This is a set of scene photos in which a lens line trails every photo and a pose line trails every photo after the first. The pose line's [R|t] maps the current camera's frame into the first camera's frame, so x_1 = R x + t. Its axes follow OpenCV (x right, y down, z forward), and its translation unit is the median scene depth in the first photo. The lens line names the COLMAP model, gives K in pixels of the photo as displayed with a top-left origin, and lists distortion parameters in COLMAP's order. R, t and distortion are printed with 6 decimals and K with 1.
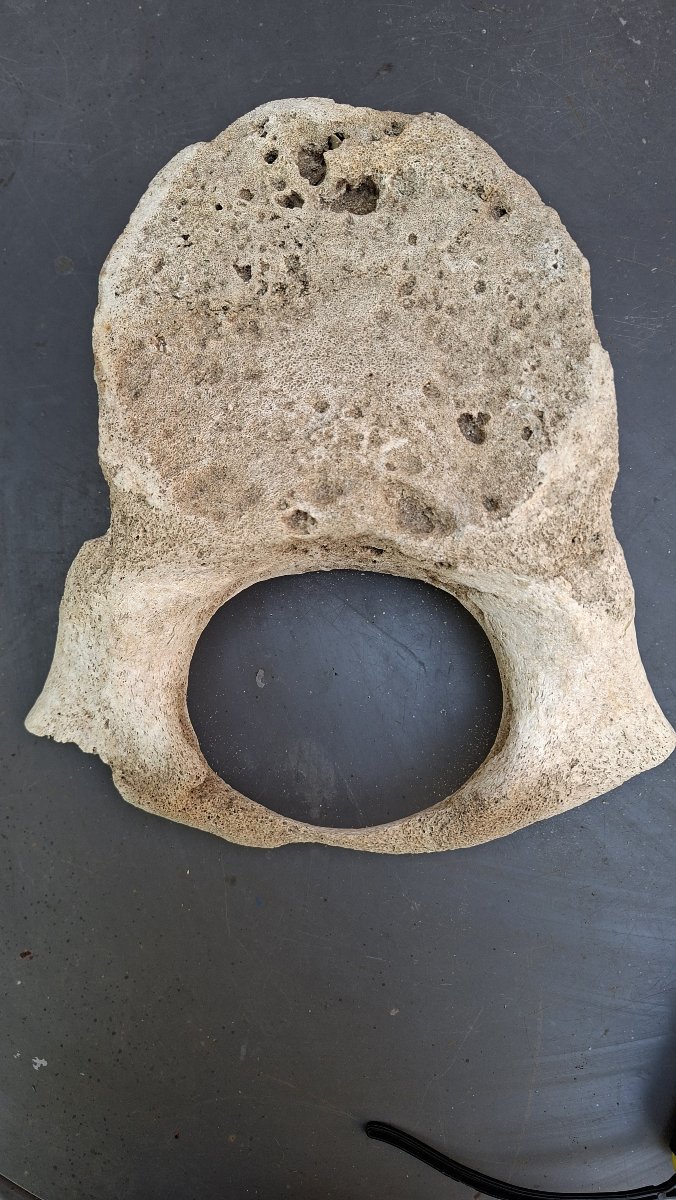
lens RADIAL K [[841.4, 0, 325.7], [0, 841.4, 604.0], [0, 0, 1]] dist [0.129493, -0.208700]
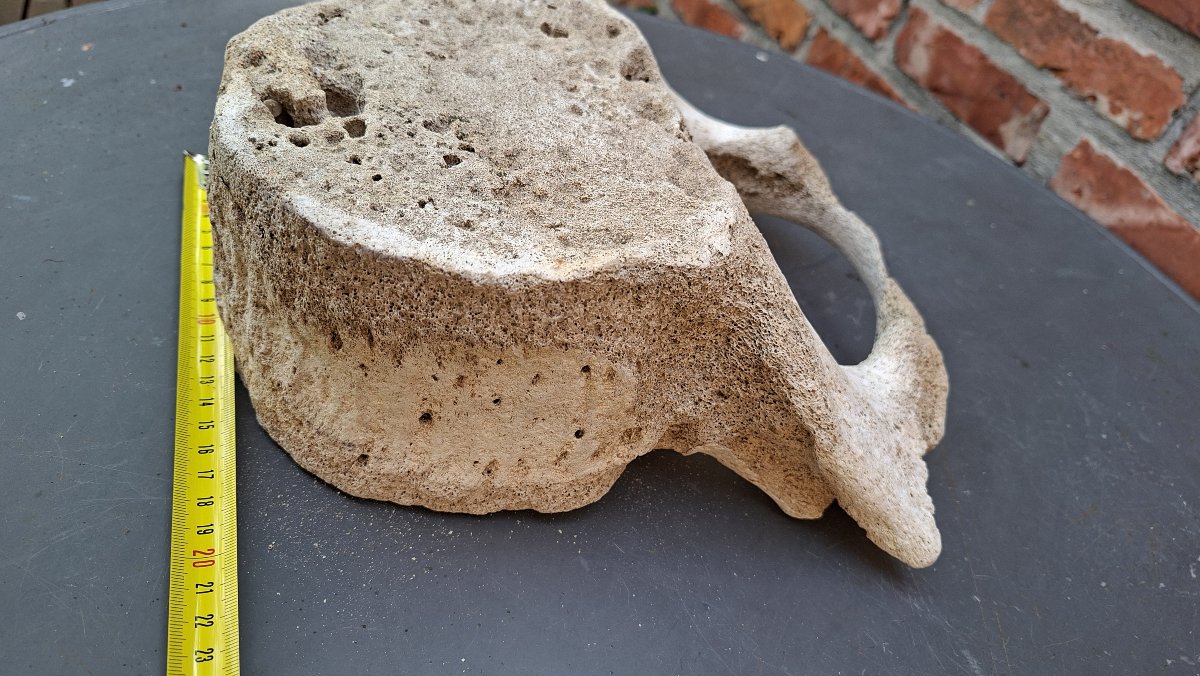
lens RADIAL K [[841.4, 0, 600.0], [0, 841.4, 338.0], [0, 0, 1]] dist [0.129493, -0.208700]
pose [[-0.306564, -0.707151, 0.637146, -0.812787], [0.914967, -0.034400, 0.402059, -0.606375], [-0.262399, 0.706225, 0.657566, 0.536751]]
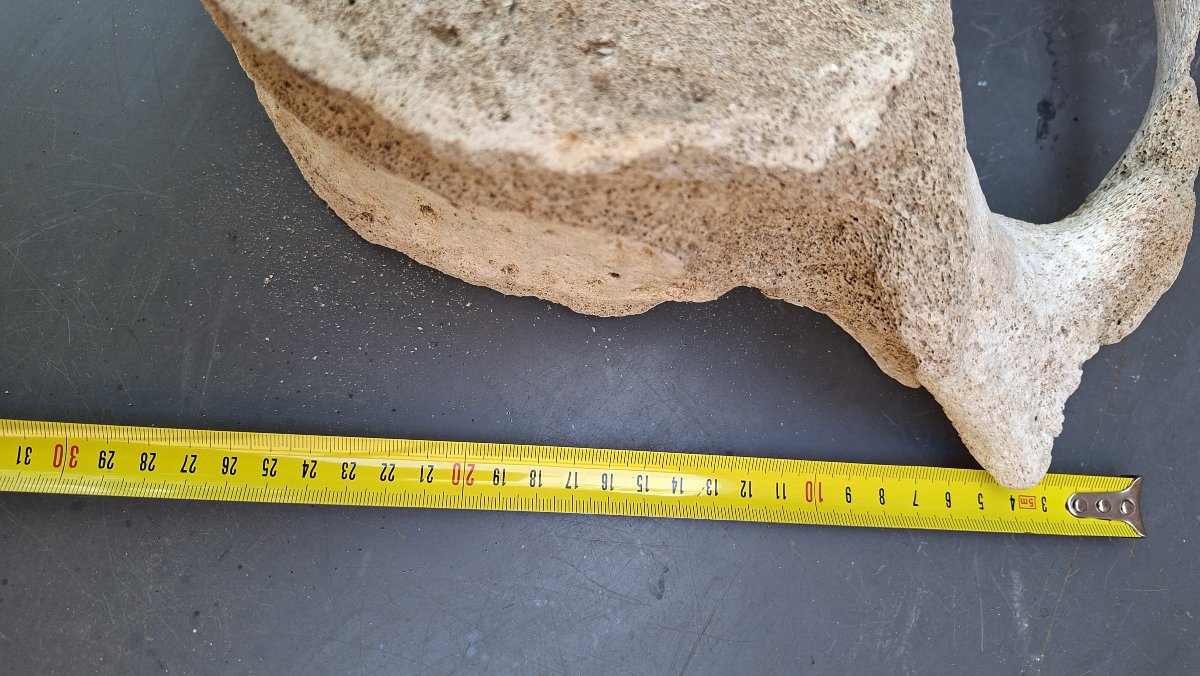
lens RADIAL K [[857.7, 0, 600.0], [0, 857.7, 338.0], [0, 0, 1]] dist [0.065495, -0.115963]
pose [[0.008265, -0.987958, 0.154503, -0.451486], [0.982682, 0.036627, 0.181642, -0.397787], [-0.185114, 0.150326, 0.971151, 0.530298]]
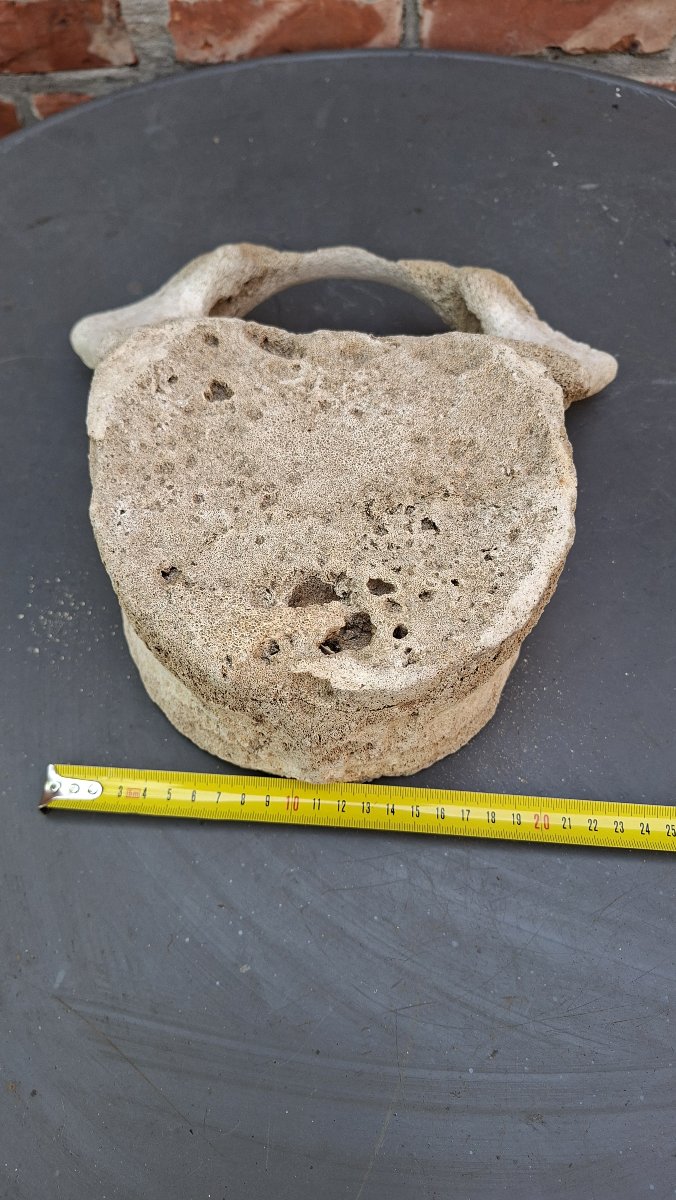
lens RADIAL K [[841.4, 0, 325.7], [0, 841.4, 604.0], [0, 0, 1]] dist [0.129493, -0.208700]
pose [[-0.998475, -0.036447, 0.041471, -0.019159], [0.052281, -0.865587, 0.498022, -0.982444], [0.017746, 0.499431, 0.866172, 0.184585]]
